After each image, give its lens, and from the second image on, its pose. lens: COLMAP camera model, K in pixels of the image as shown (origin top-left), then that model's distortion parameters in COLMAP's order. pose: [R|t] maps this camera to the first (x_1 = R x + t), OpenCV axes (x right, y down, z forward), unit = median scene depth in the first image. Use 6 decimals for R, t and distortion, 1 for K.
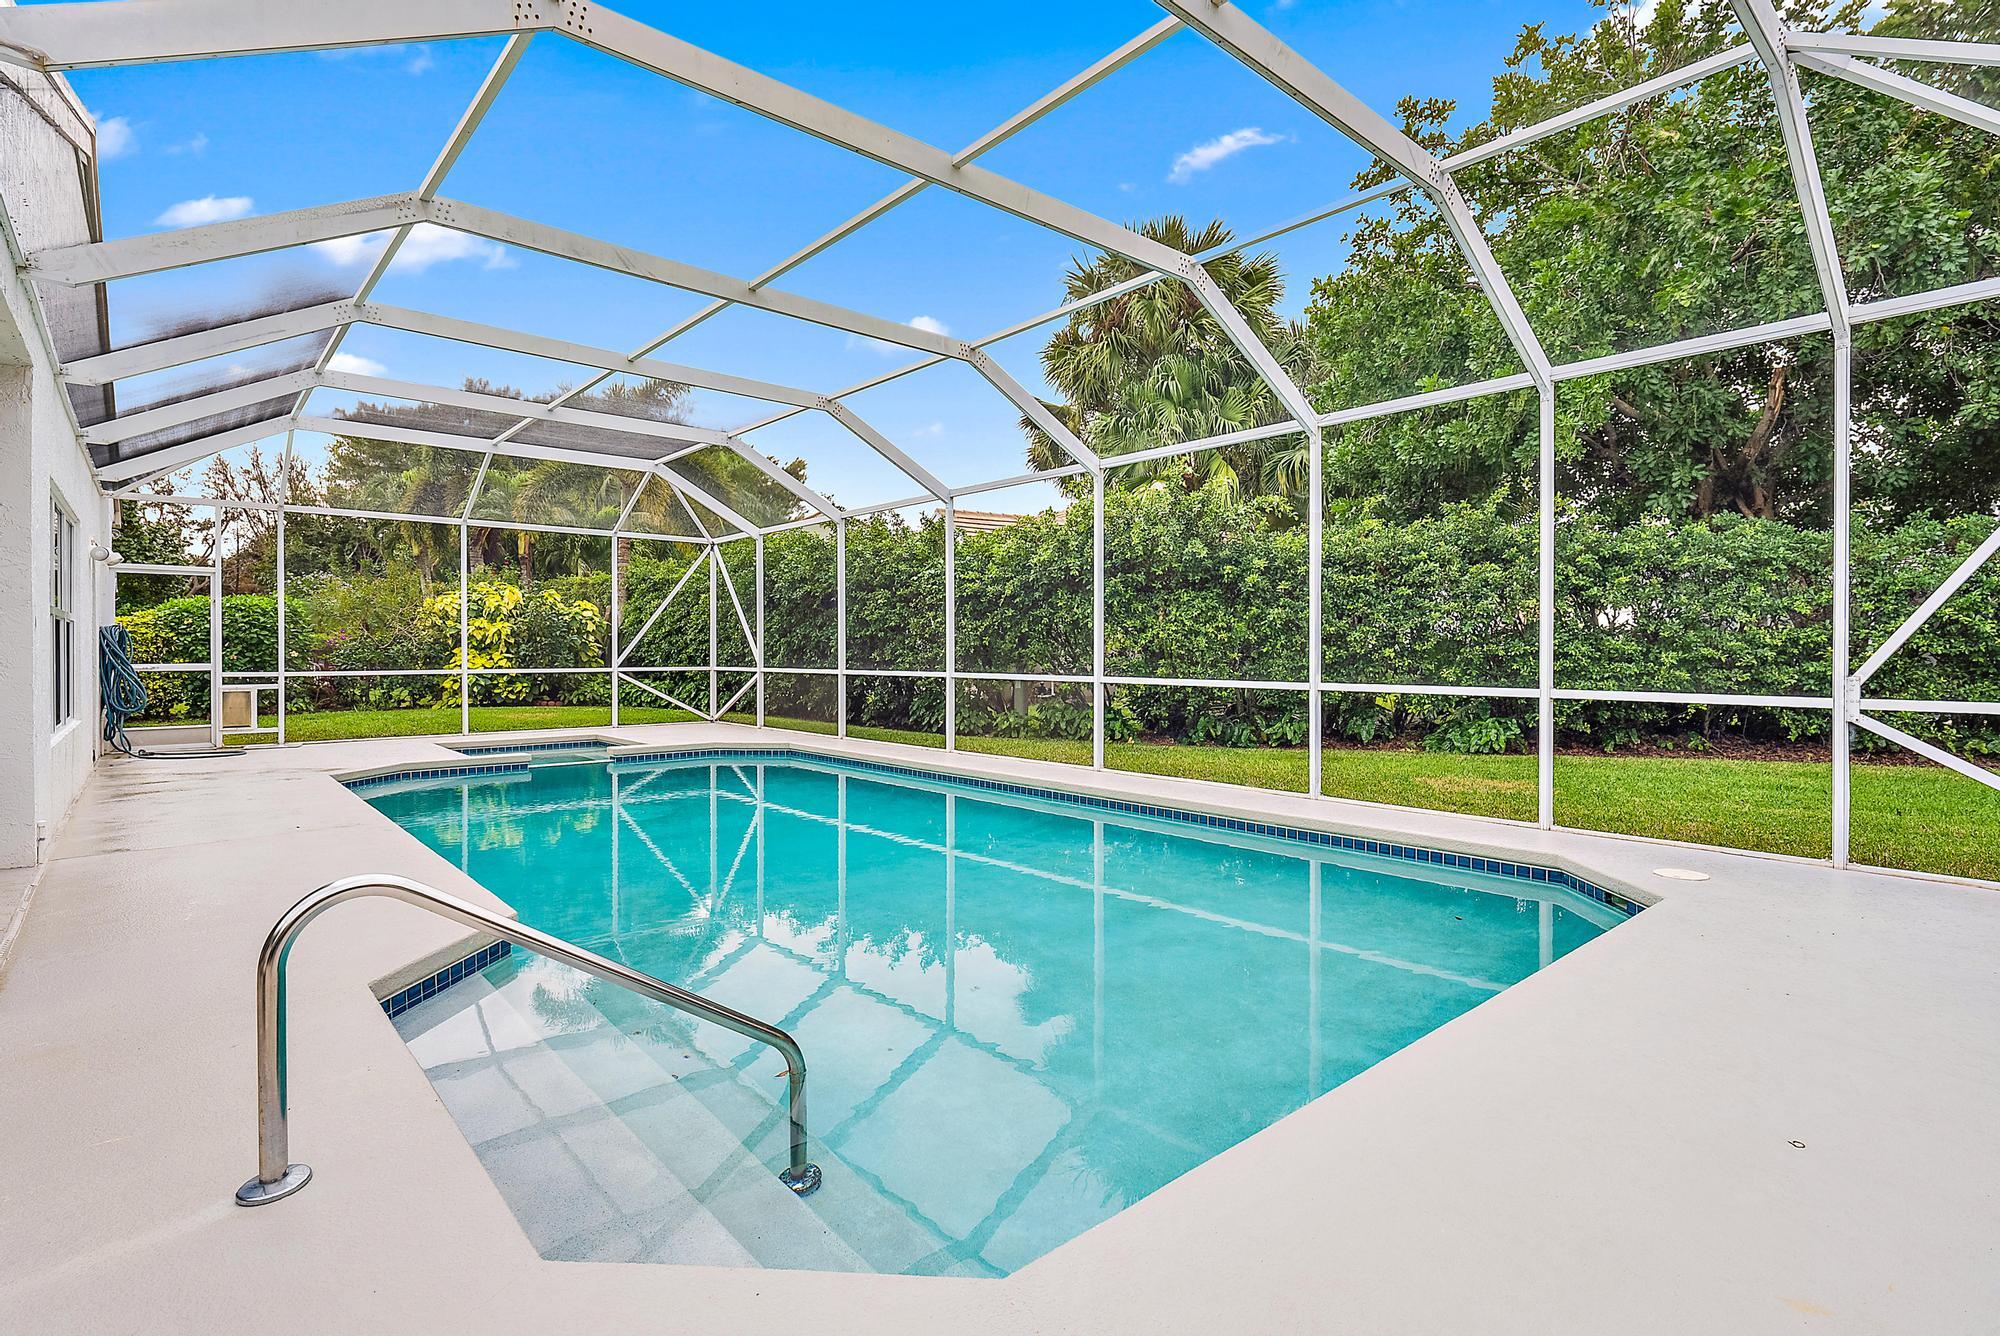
lens RADIAL K [[933.8, 0, 996.6], [0, 933.8, 660.3], [0, 0, 1]] dist [-0.010377, 0.001177]
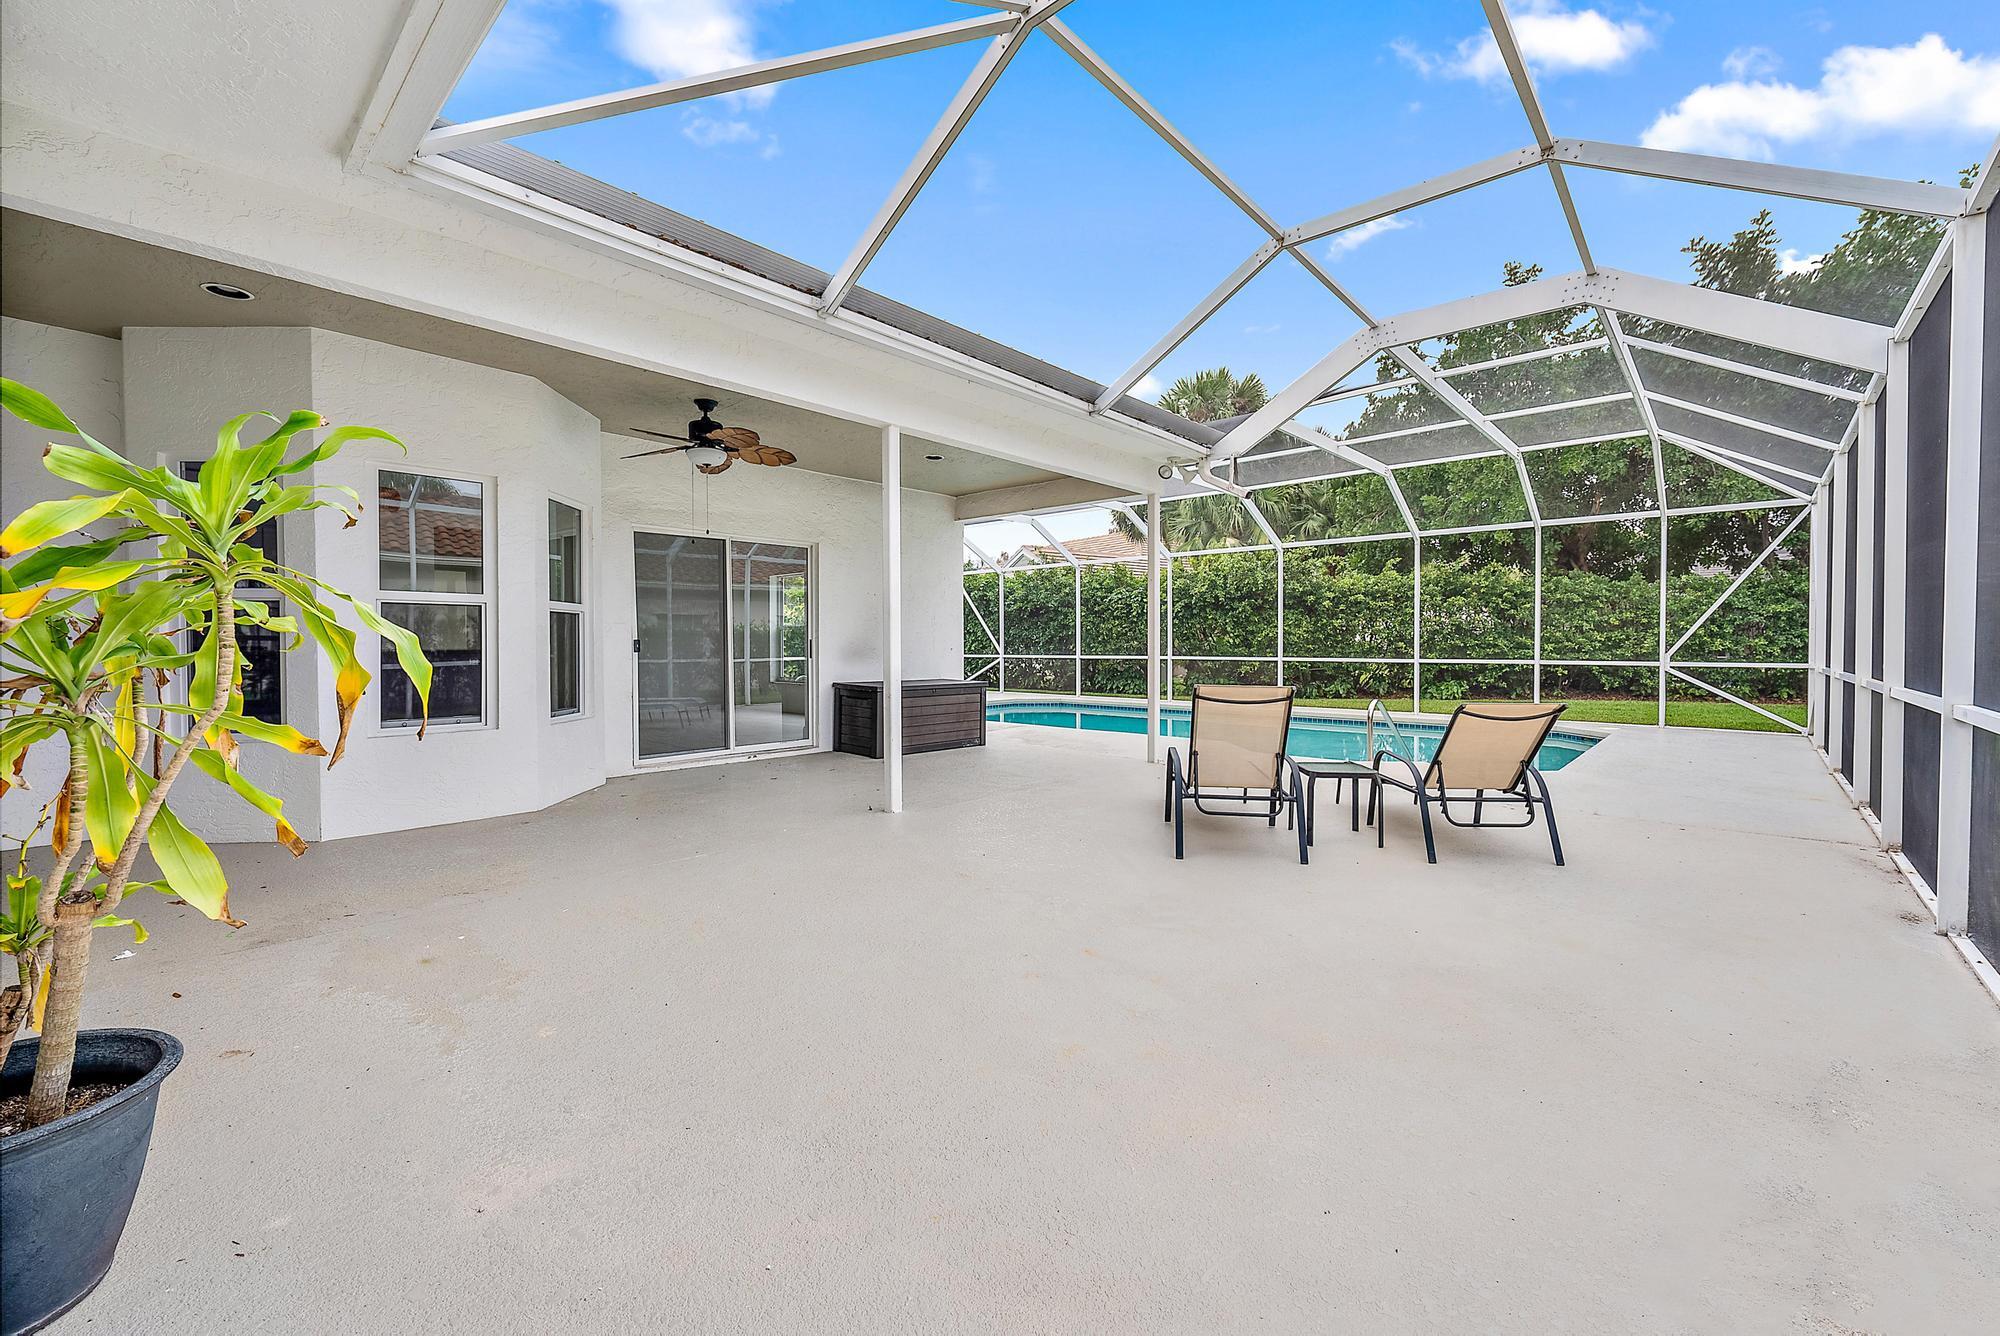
lens RADIAL K [[780.1, 0, 993.1], [0, 780.1, 651.8], [0, 0, 1]] dist [-0.016669, -0.000201]
pose [[0.994771, -0.004905, 0.102012, -0.520008], [0.004775, 0.999987, 0.001524, -0.000003], [-0.102018, -0.001029, 0.994782, -0.422428]]
